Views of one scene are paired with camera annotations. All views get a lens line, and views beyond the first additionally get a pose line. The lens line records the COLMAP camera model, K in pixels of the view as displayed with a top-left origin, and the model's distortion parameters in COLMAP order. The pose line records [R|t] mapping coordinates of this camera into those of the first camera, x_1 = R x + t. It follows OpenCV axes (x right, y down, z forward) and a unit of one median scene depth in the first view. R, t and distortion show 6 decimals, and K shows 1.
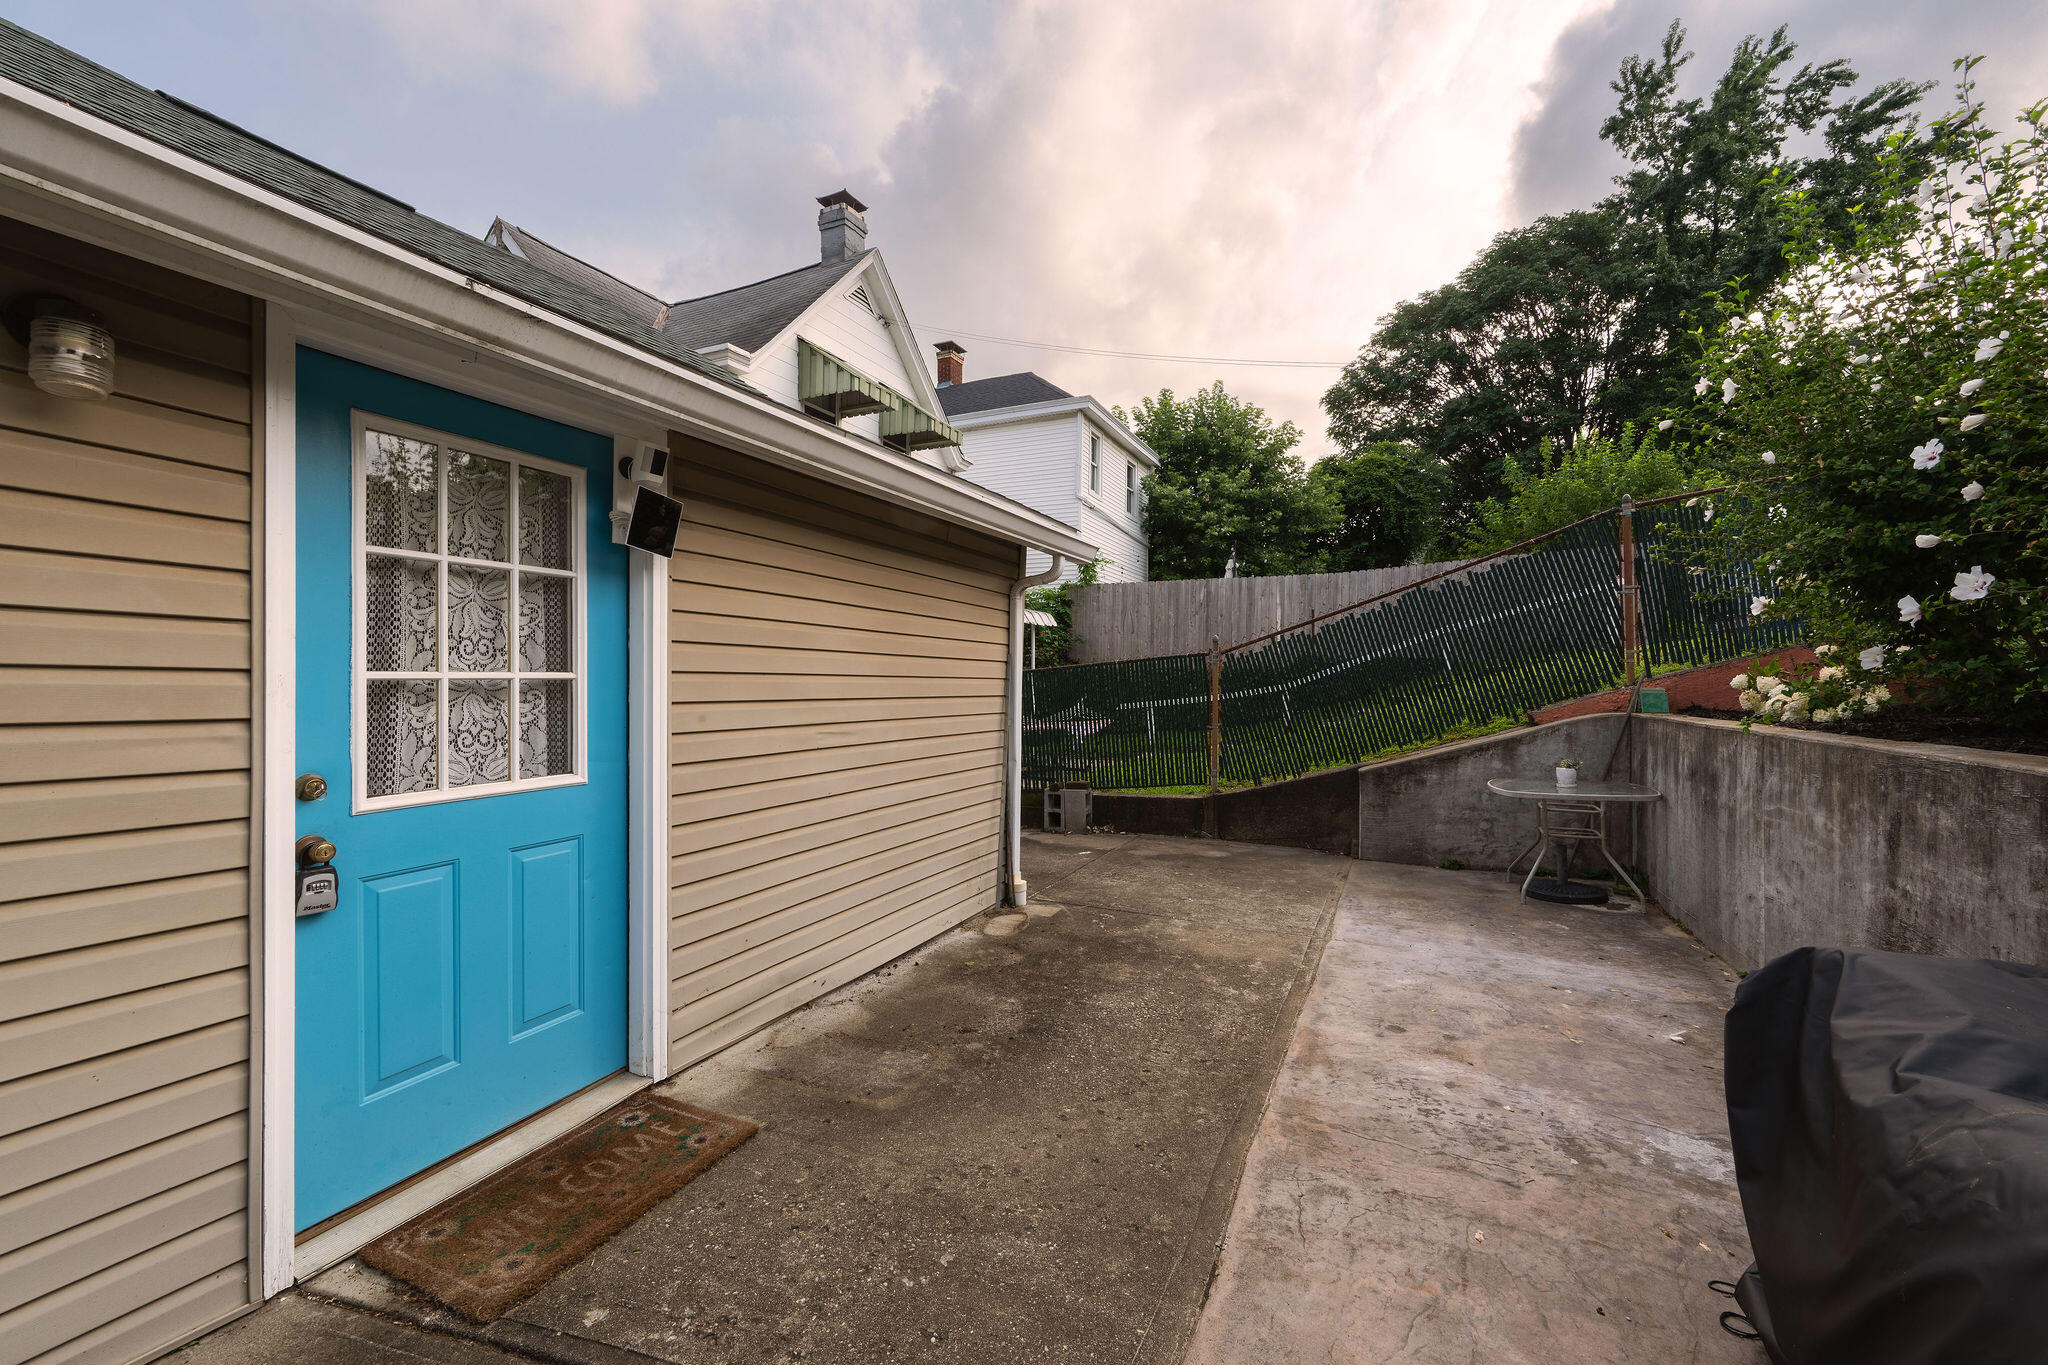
lens RADIAL K [[795.9, 0, 1015.5], [0, 795.9, 690.7], [0, 0, 1]] dist [-0.000748, 0.000048]
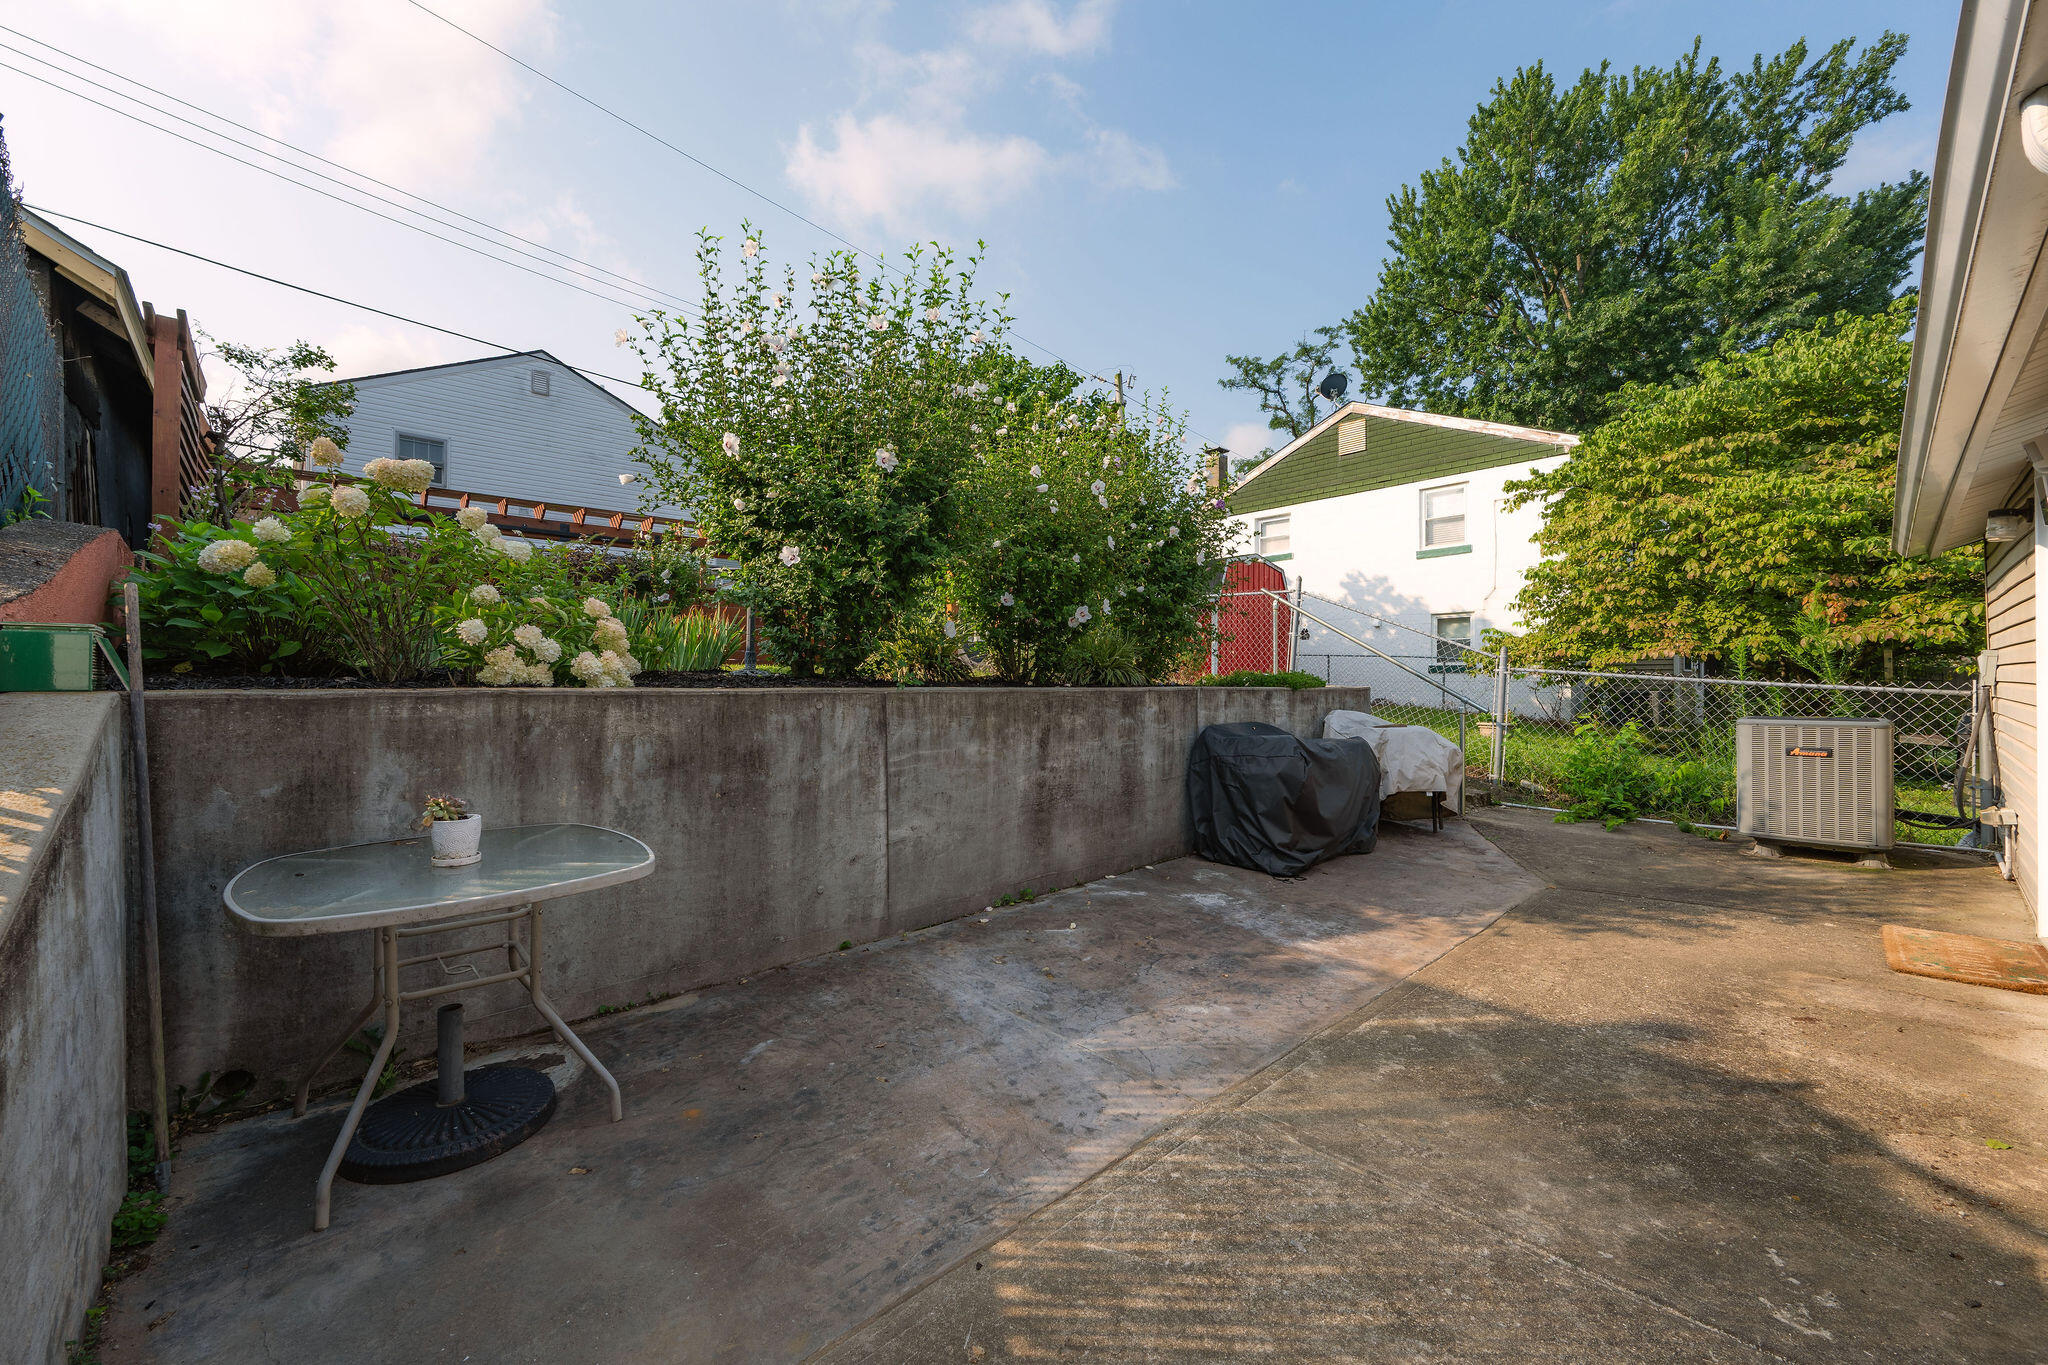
lens RADIAL K [[795.9, 0, 1015.5], [0, 795.9, 690.7], [0, 0, 1]] dist [-0.000748, 0.000048]
pose [[-0.932411, -0.004520, 0.361371, 0.369453], [0.002038, 0.999840, 0.017765, 0.032337], [-0.361393, 0.017300, -0.932253, 1.773929]]
